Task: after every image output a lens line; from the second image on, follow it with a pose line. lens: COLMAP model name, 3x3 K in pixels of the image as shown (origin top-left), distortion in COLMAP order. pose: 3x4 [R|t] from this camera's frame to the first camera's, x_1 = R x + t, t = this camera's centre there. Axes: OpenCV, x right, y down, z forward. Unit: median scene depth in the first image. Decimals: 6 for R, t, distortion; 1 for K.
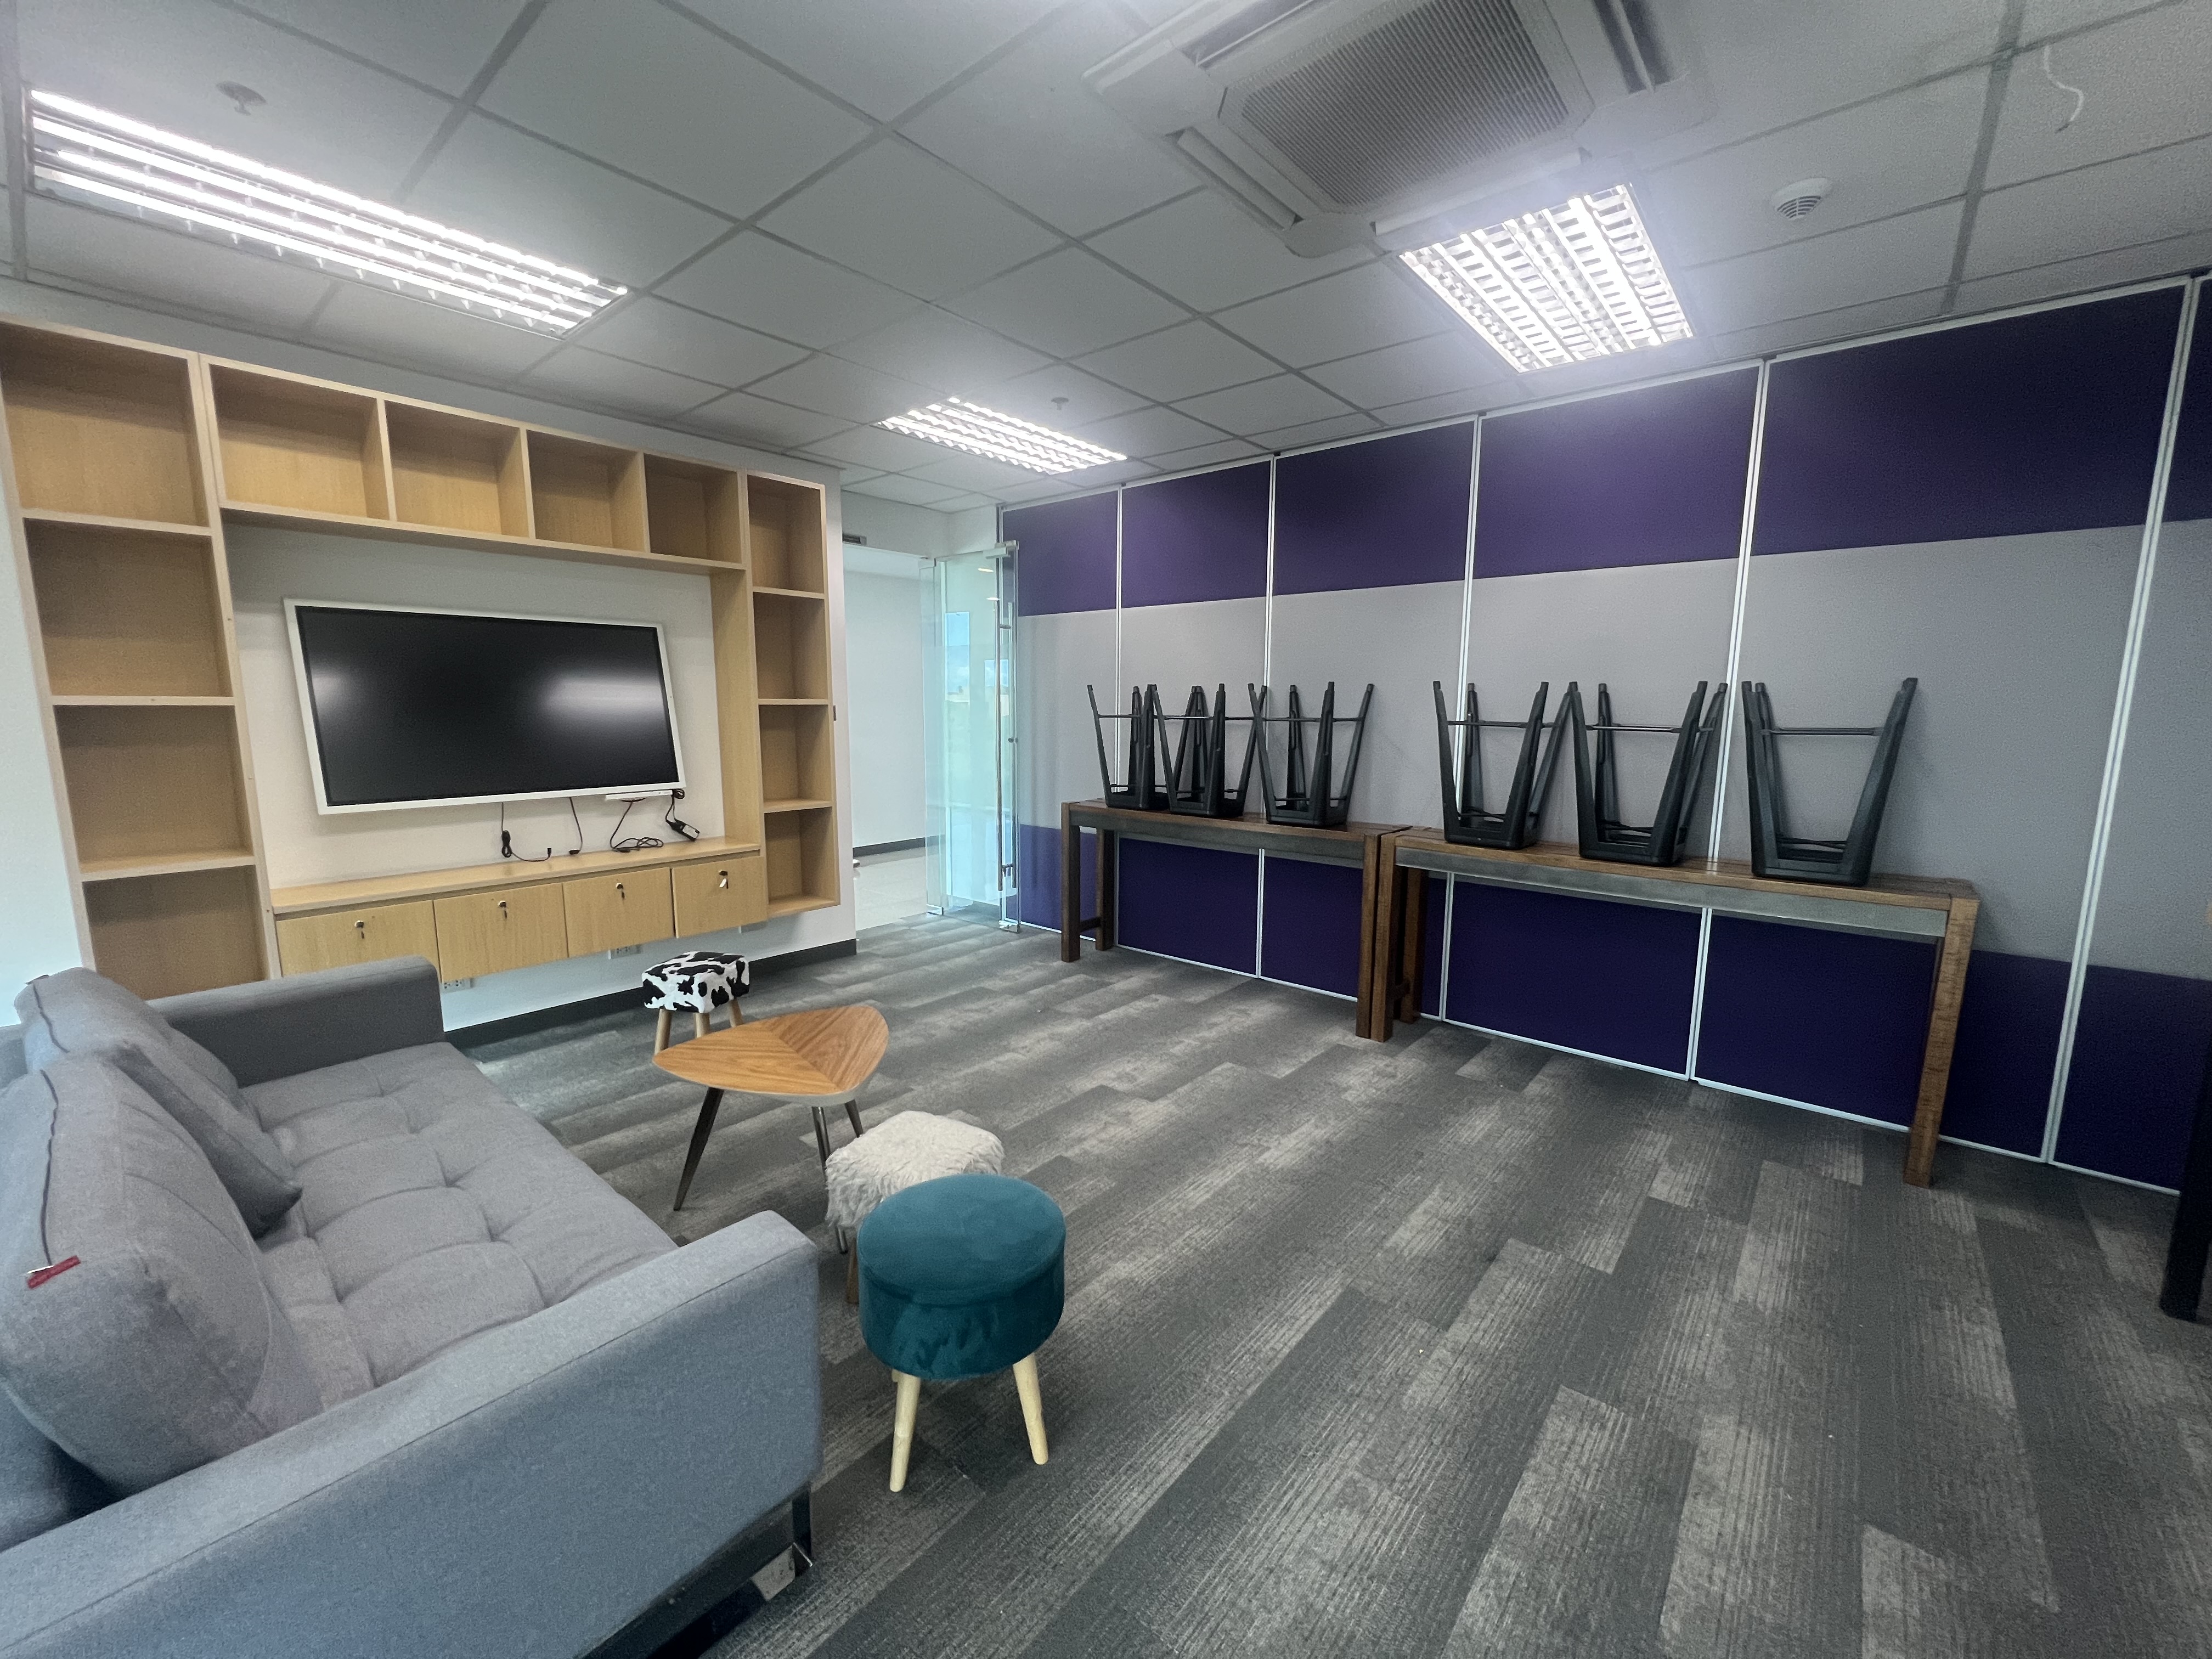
lens RADIAL K [[880.2, 0, 1105.6], [0, 880.2, 832.5], [0, 0, 1]] dist [-0.000035, -0.000100]
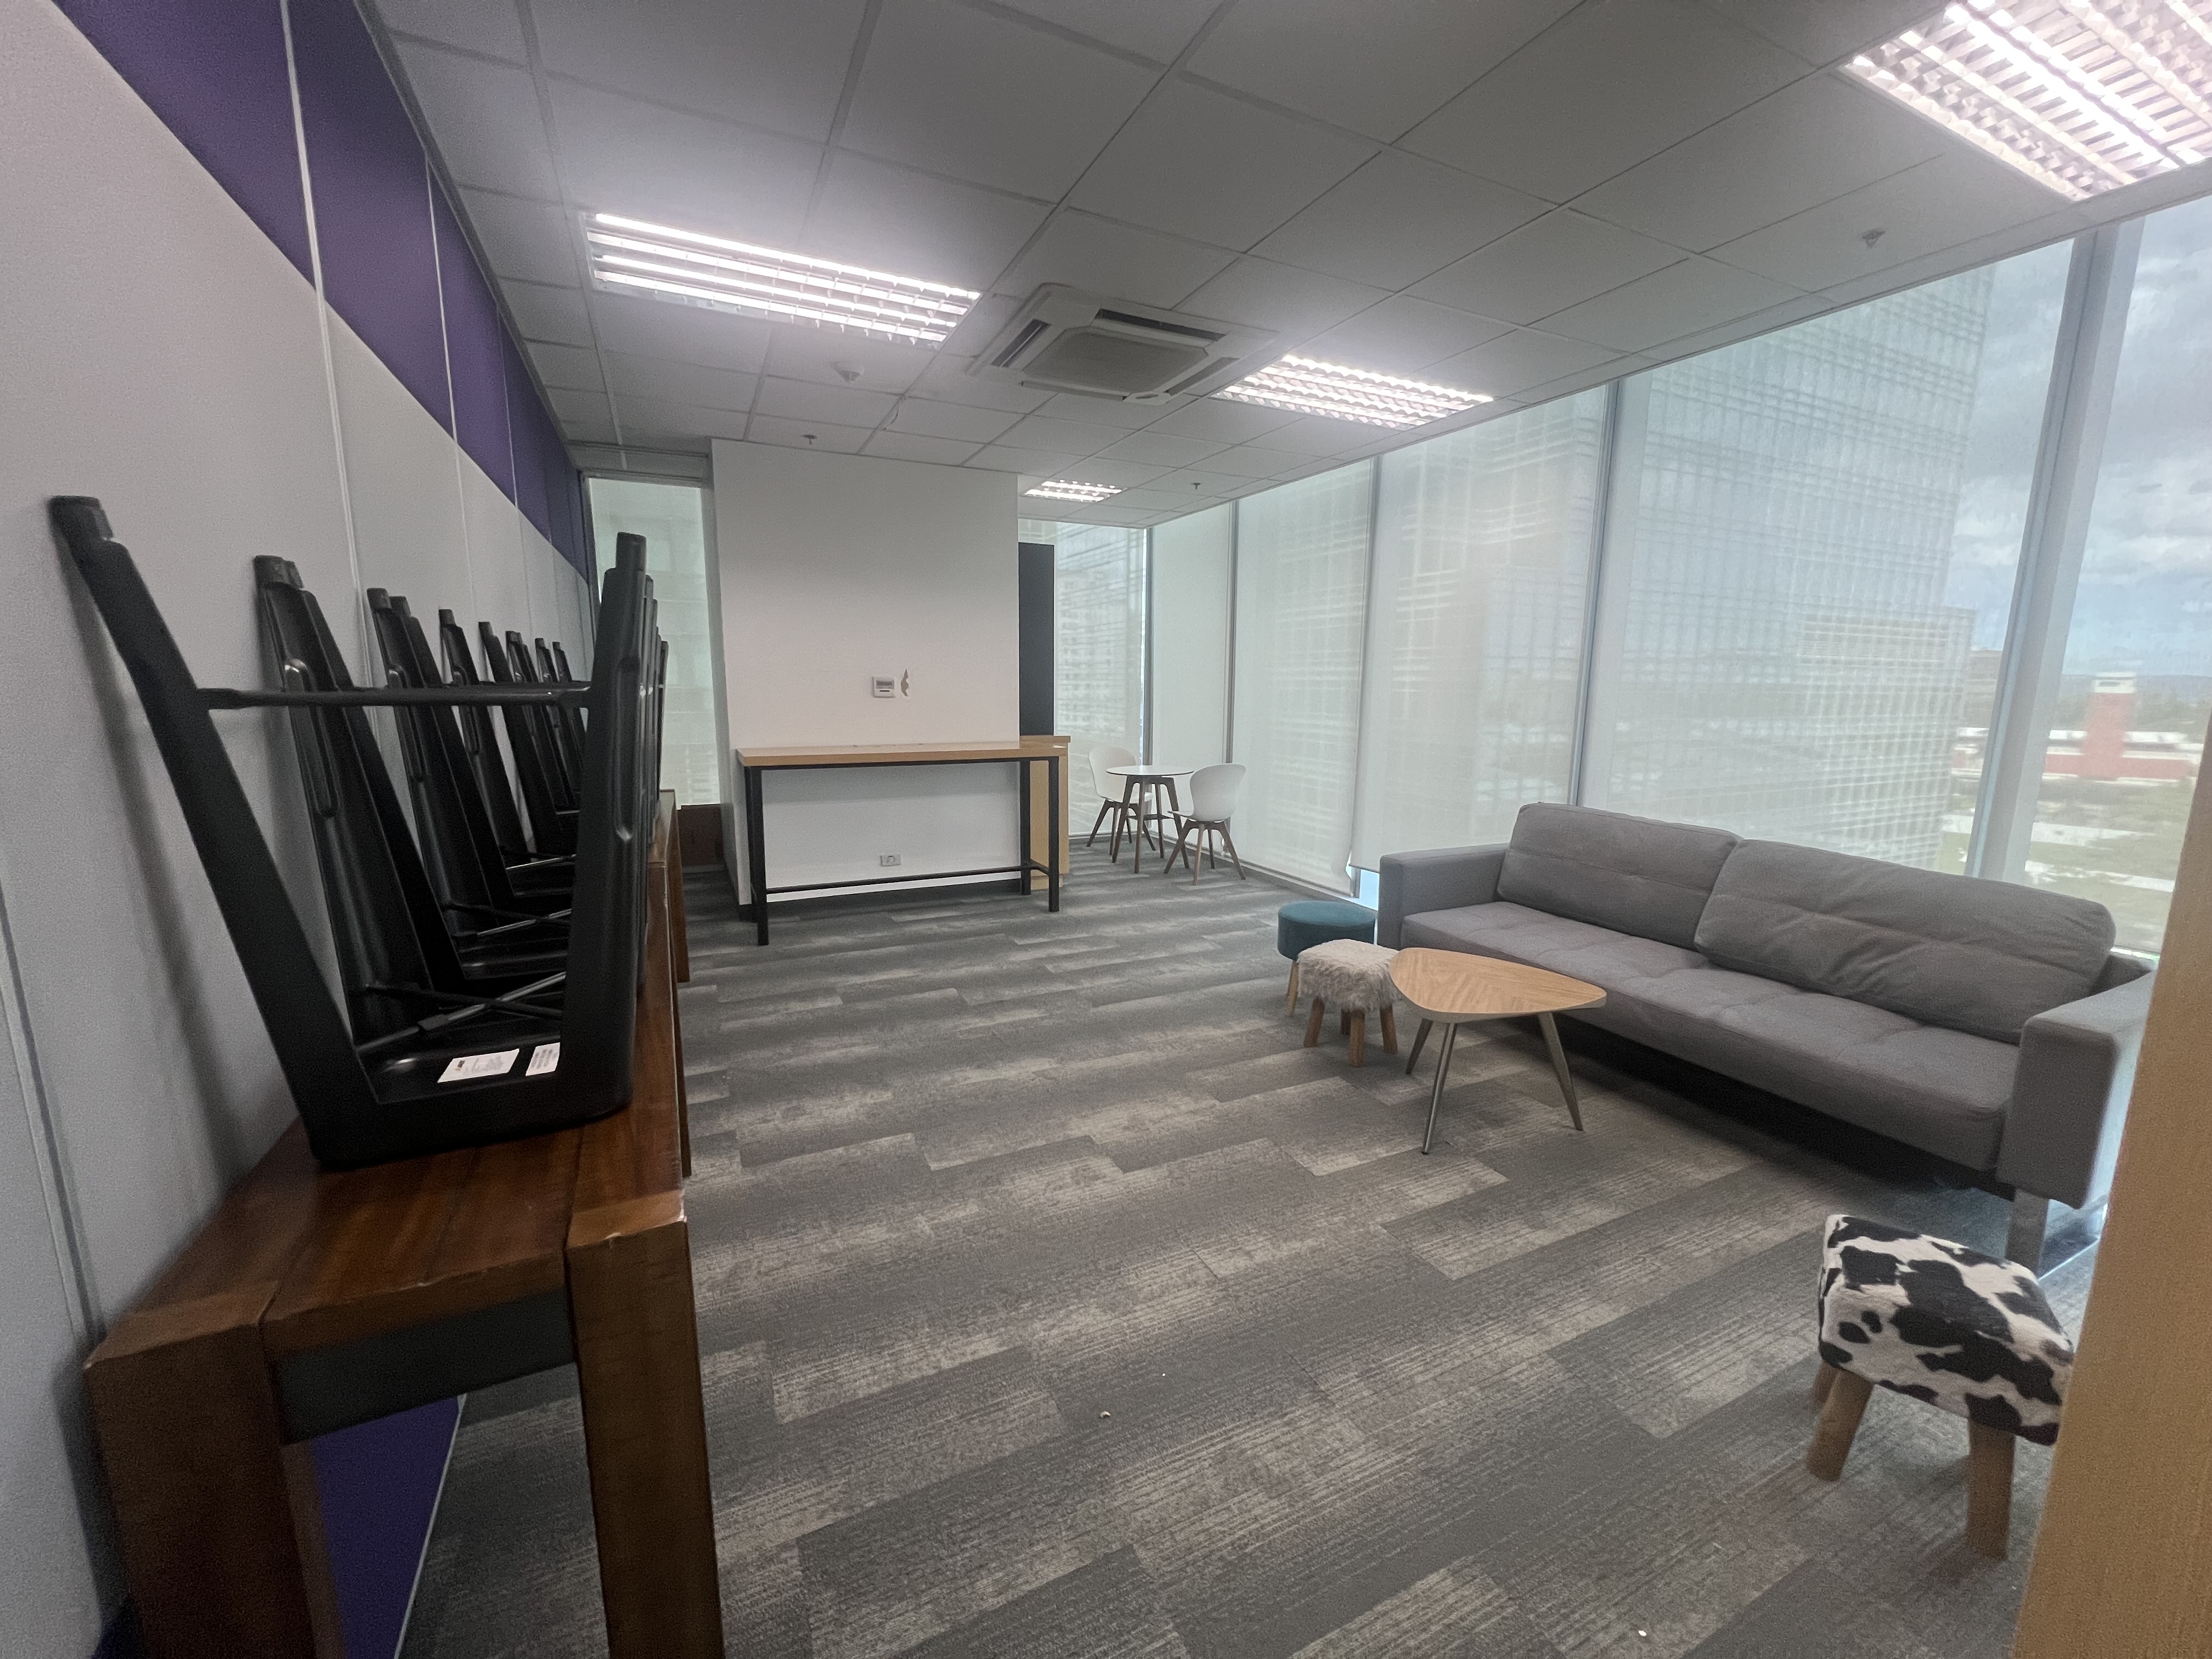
lens RADIAL K [[882.8, 0, 1106.0], [0, 882.8, 829.5], [0, 0, 1]] dist [0.000760, -0.000216]
pose [[-0.915385, -0.081922, 0.394157, -0.333180], [0.041527, 0.954639, 0.294855, -0.275253], [-0.400433, 0.286273, -0.870460, 2.000196]]
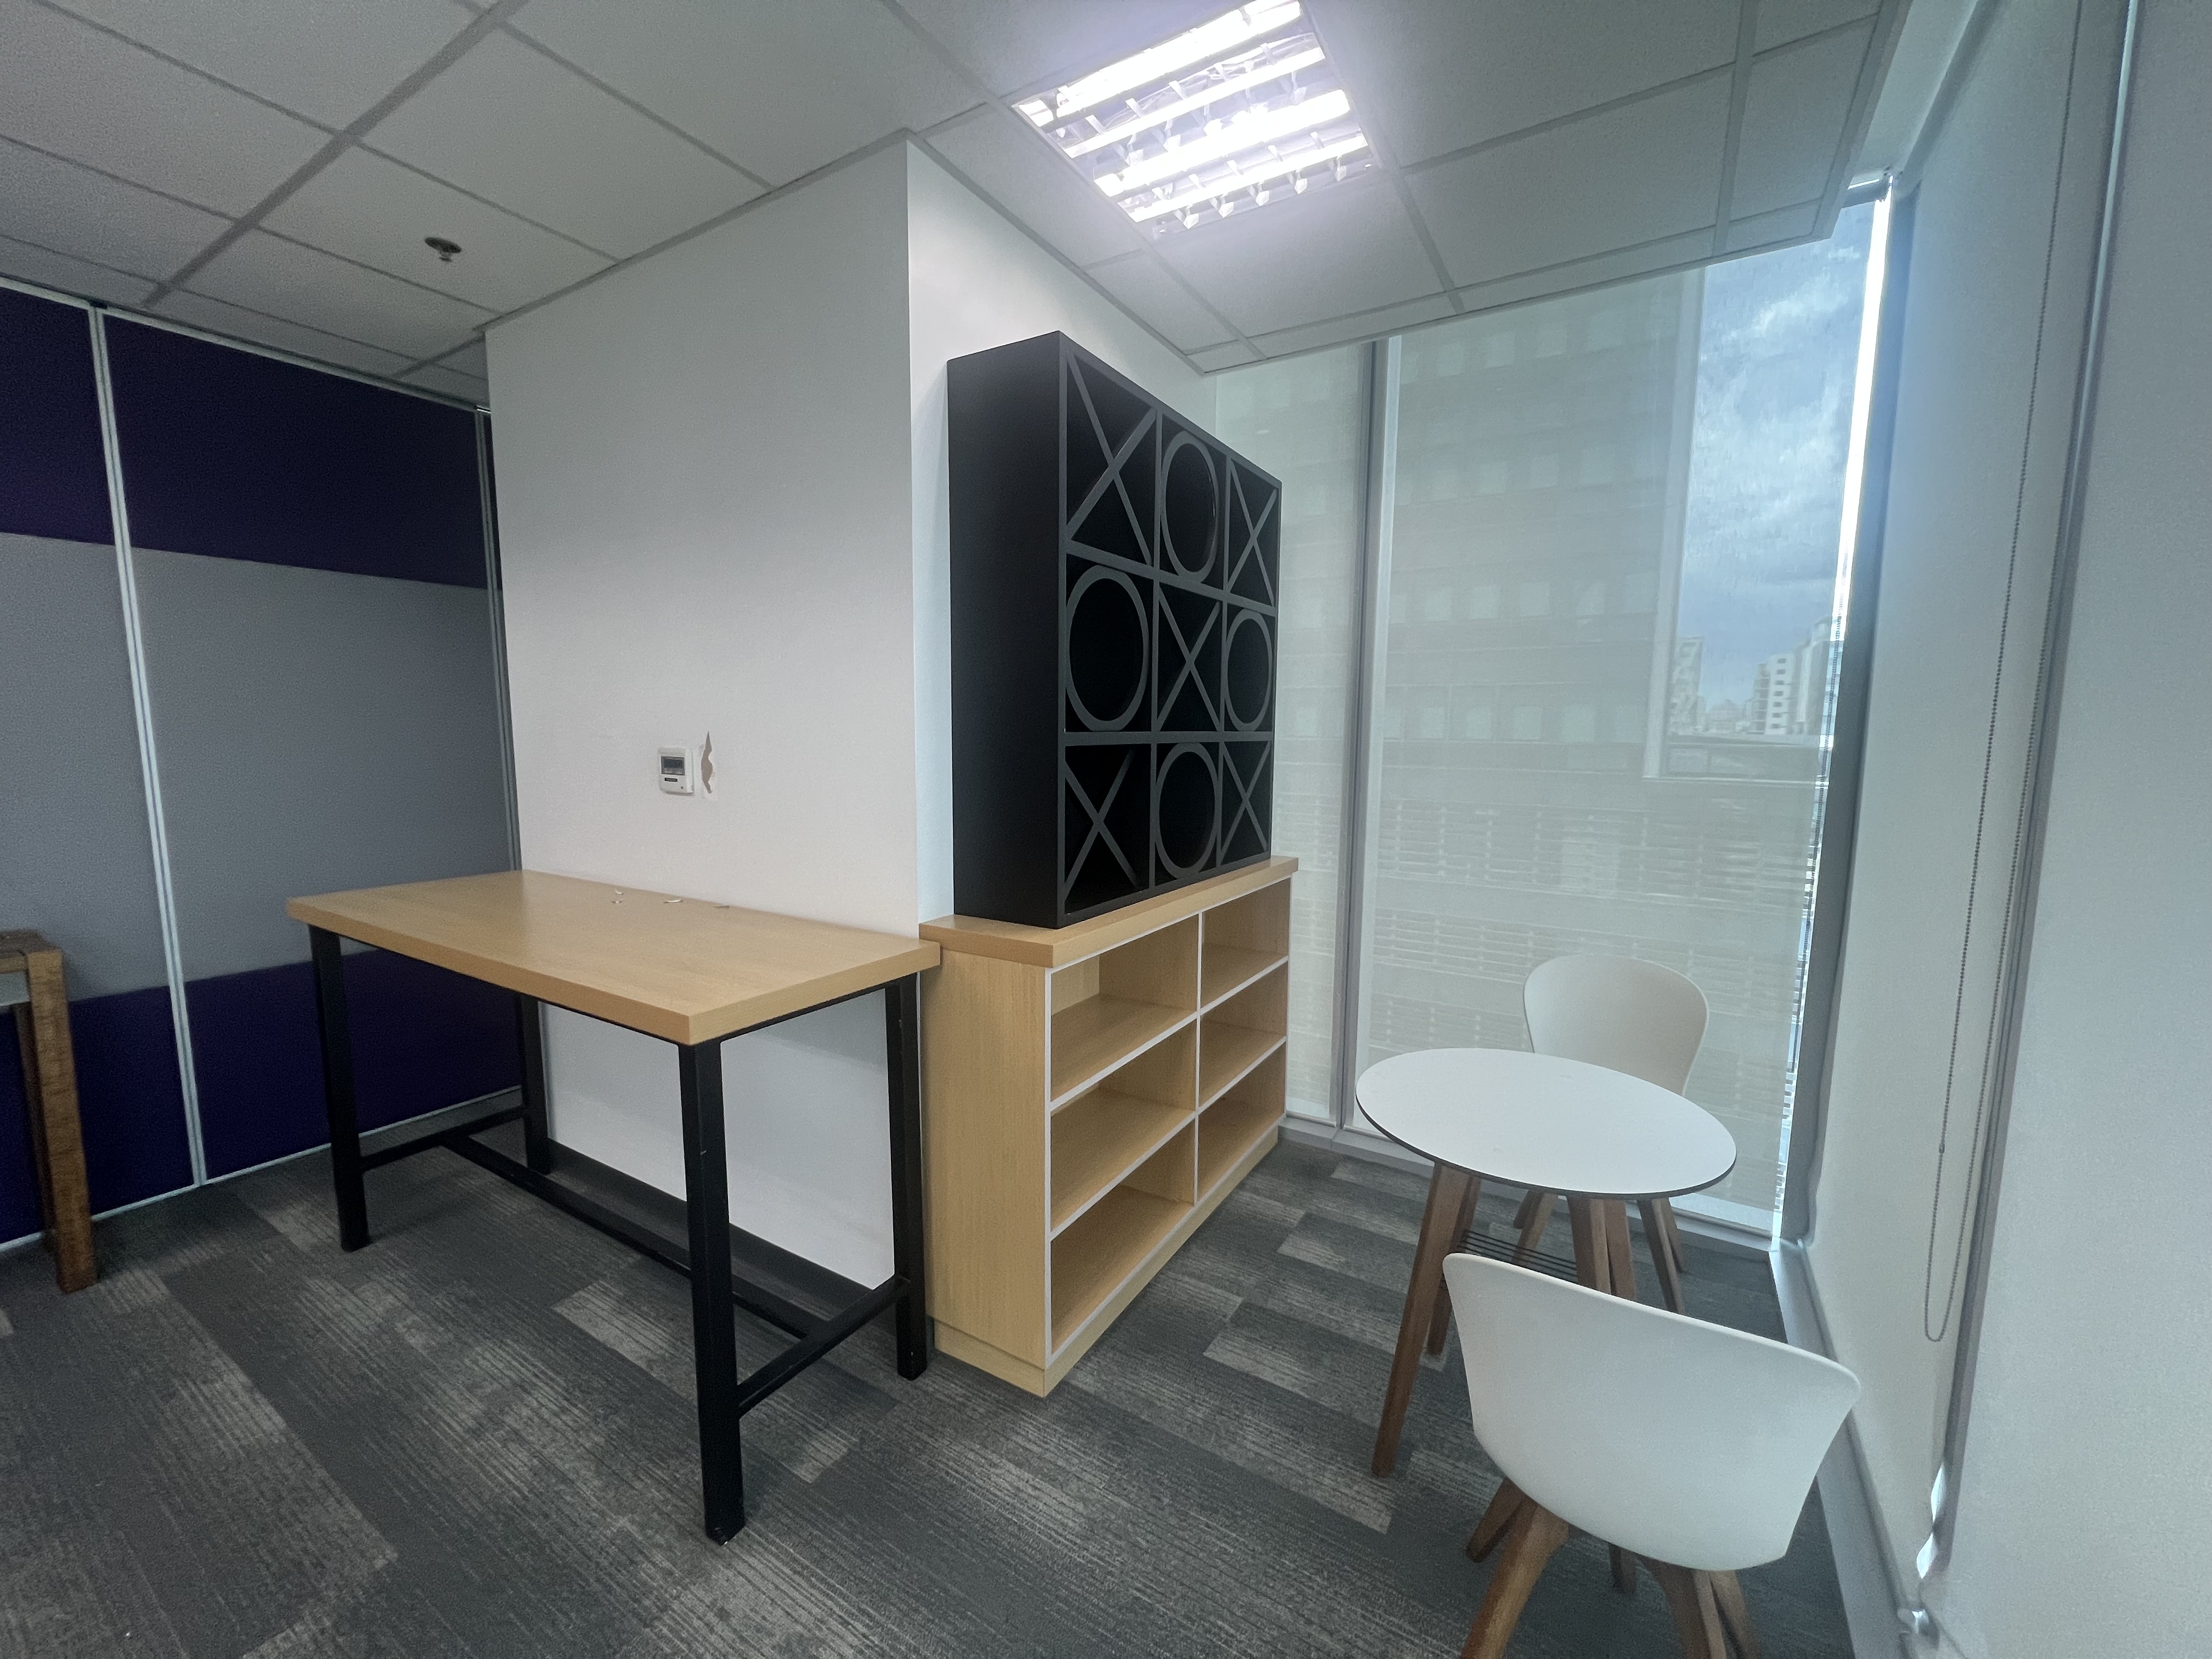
lens RADIAL K [[882.8, 0, 1106.0], [0, 882.8, 829.5], [0, 0, 1]] dist [0.000760, -0.000216]
pose [[-0.154084, -0.122185, 0.980474, -0.016941], [0.131305, 0.980991, 0.142885, -0.028108], [-0.979294, 0.150758, -0.135111, 0.077628]]
